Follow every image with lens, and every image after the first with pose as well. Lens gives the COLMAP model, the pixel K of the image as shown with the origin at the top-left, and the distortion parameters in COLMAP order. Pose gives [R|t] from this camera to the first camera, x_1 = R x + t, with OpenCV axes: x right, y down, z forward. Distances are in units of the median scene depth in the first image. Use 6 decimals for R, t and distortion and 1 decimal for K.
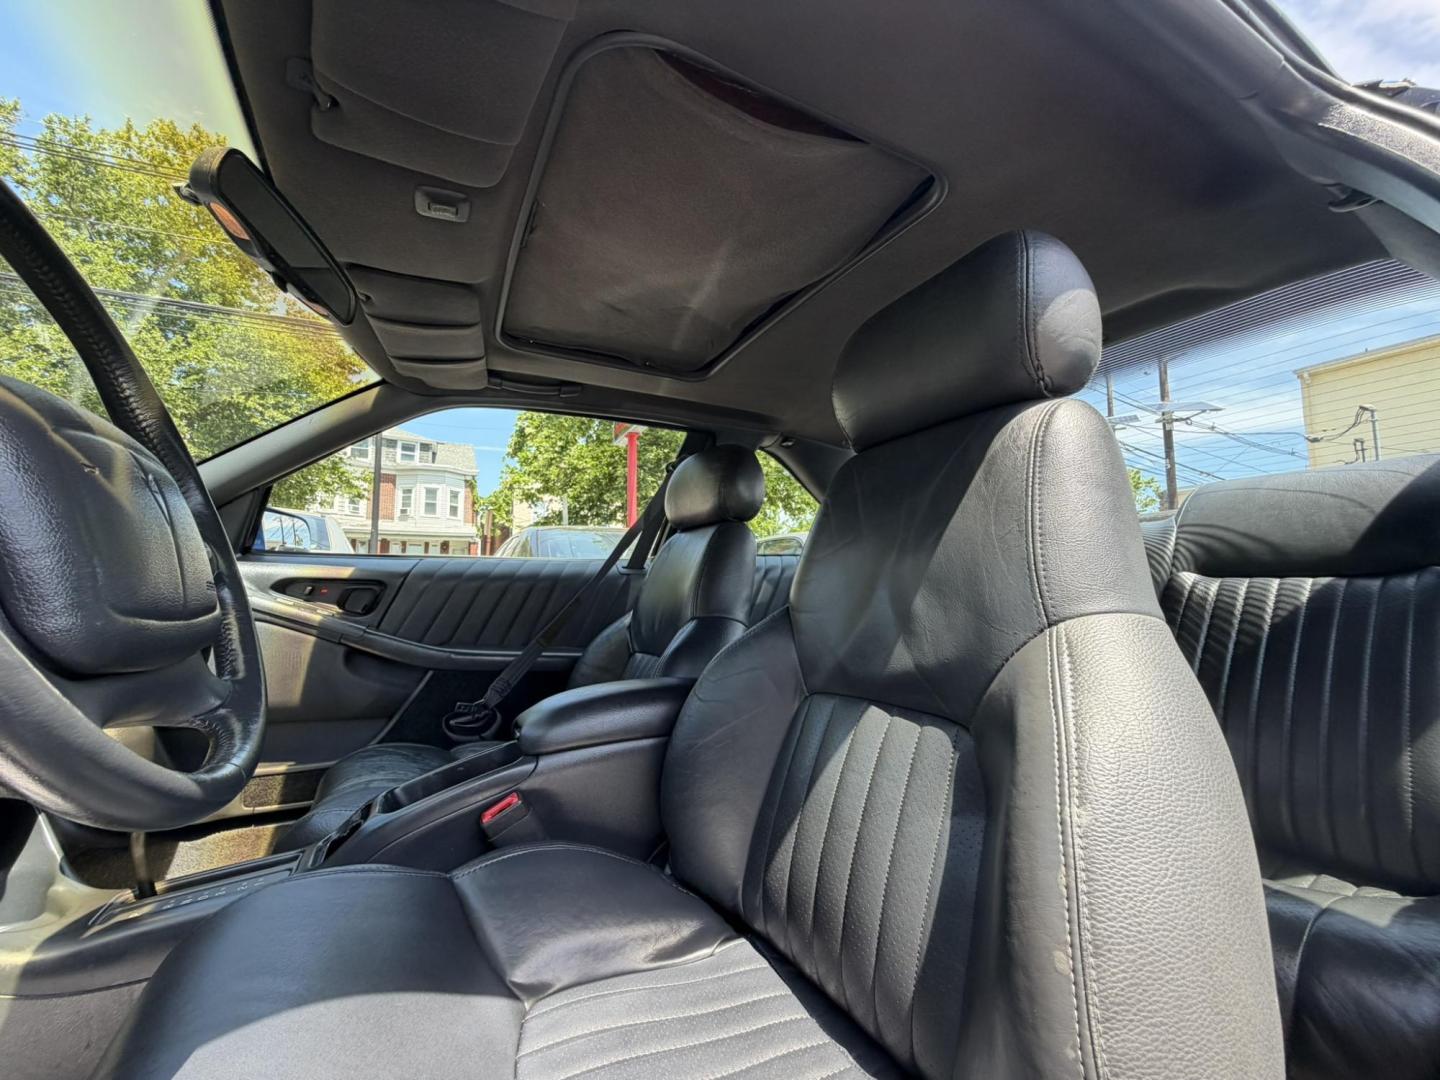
lens RADIAL K [[602.0, 0, 708.3], [0, 602.0, 546.4], [0, 0, 1]] dist [0.001619, -0.000226]
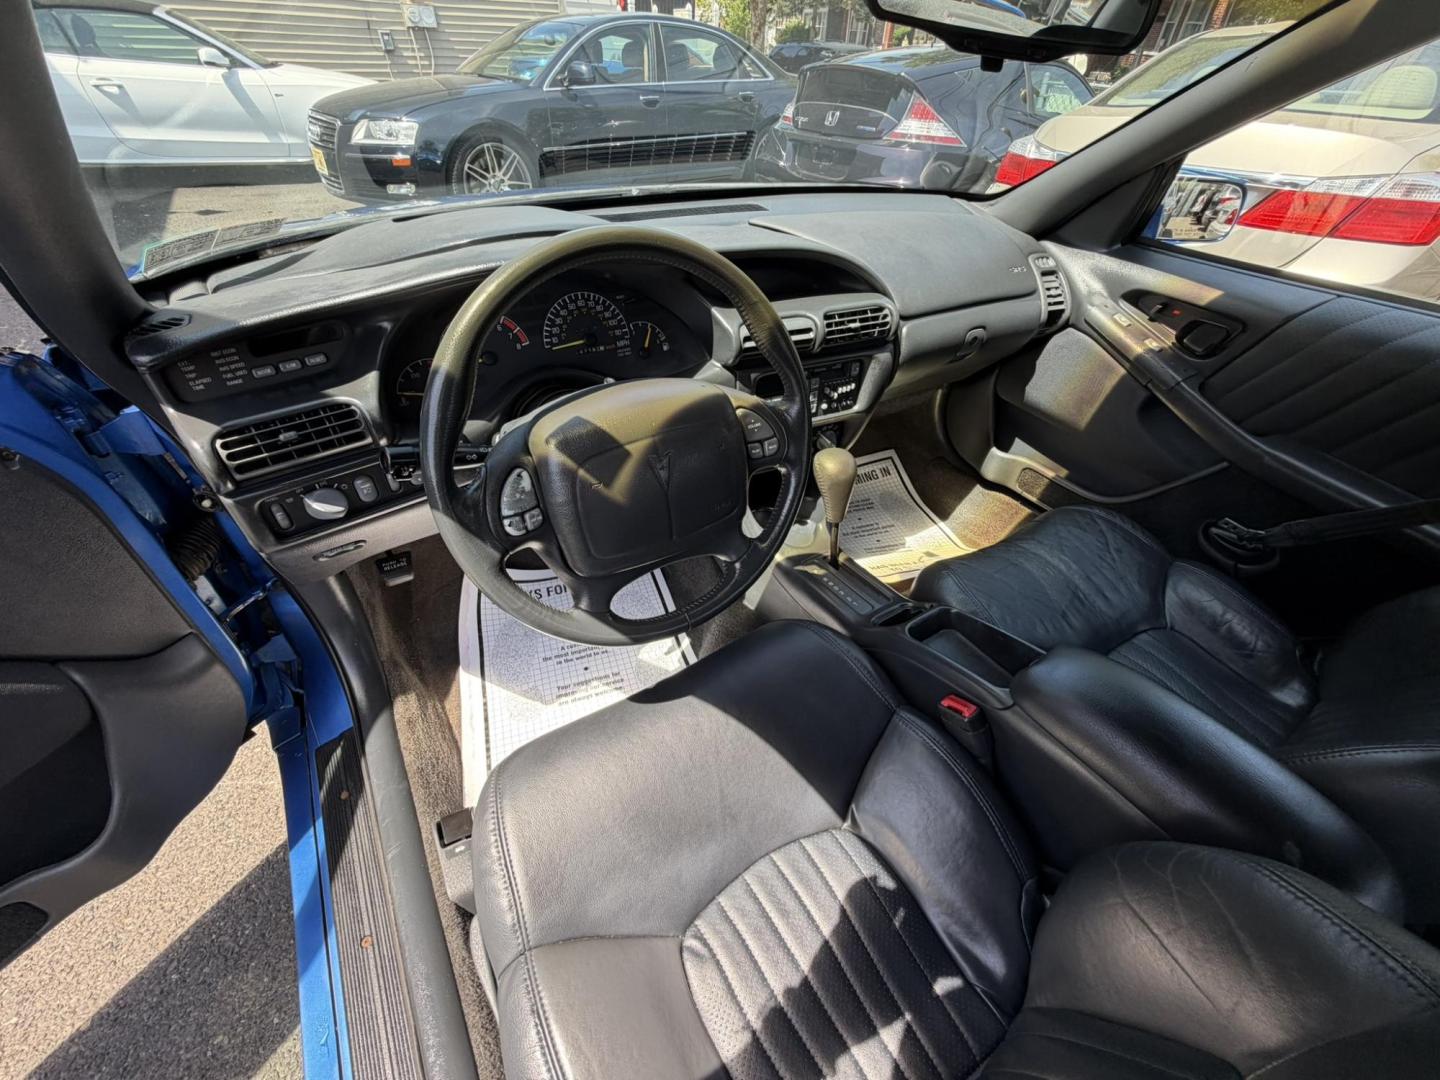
lens RADIAL K [[602.0, 0, 708.3], [0, 602.0, 546.4], [0, 0, 1]] dist [0.001619, -0.000226]
pose [[0.137550, 0.633532, -0.761391, 0.113066], [0.034013, 0.765223, 0.642866, -0.243421], [0.989911, -0.114324, 0.083708, 0.270289]]
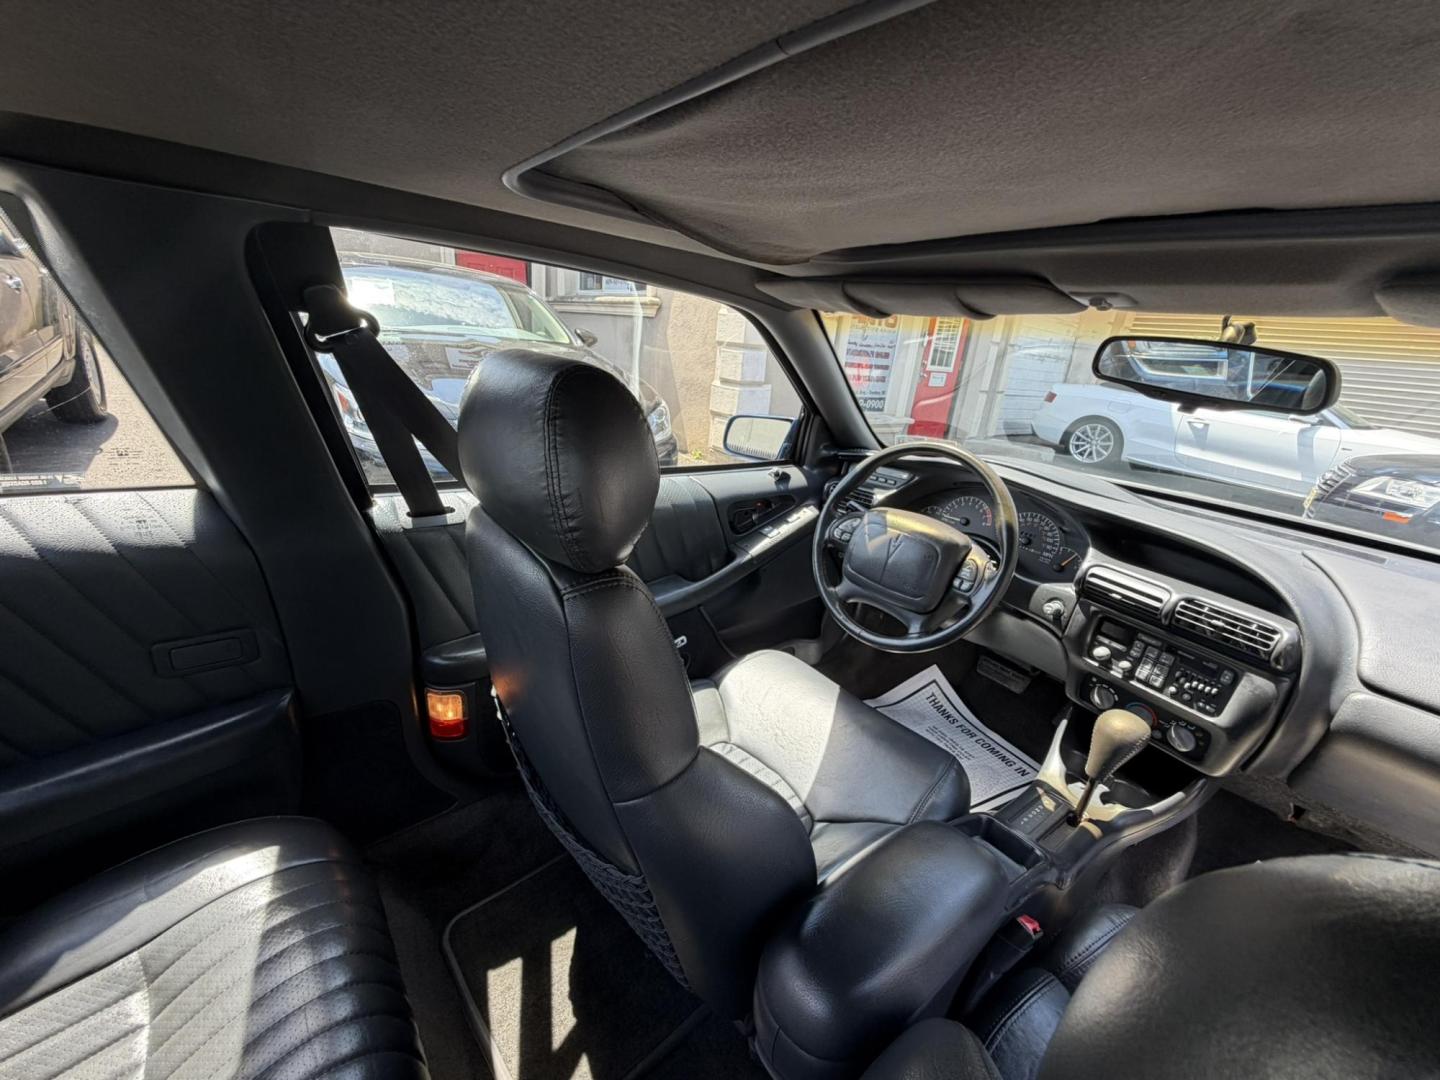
lens RADIAL K [[602.0, 0, 708.3], [0, 602.0, 546.4], [0, 0, 1]] dist [0.001619, -0.000226]
pose [[-0.973090, -0.015665, -0.229892, 0.179549], [-0.078472, 0.960578, 0.266705, -0.212148], [0.216652, 0.277568, -0.935958, 1.007187]]
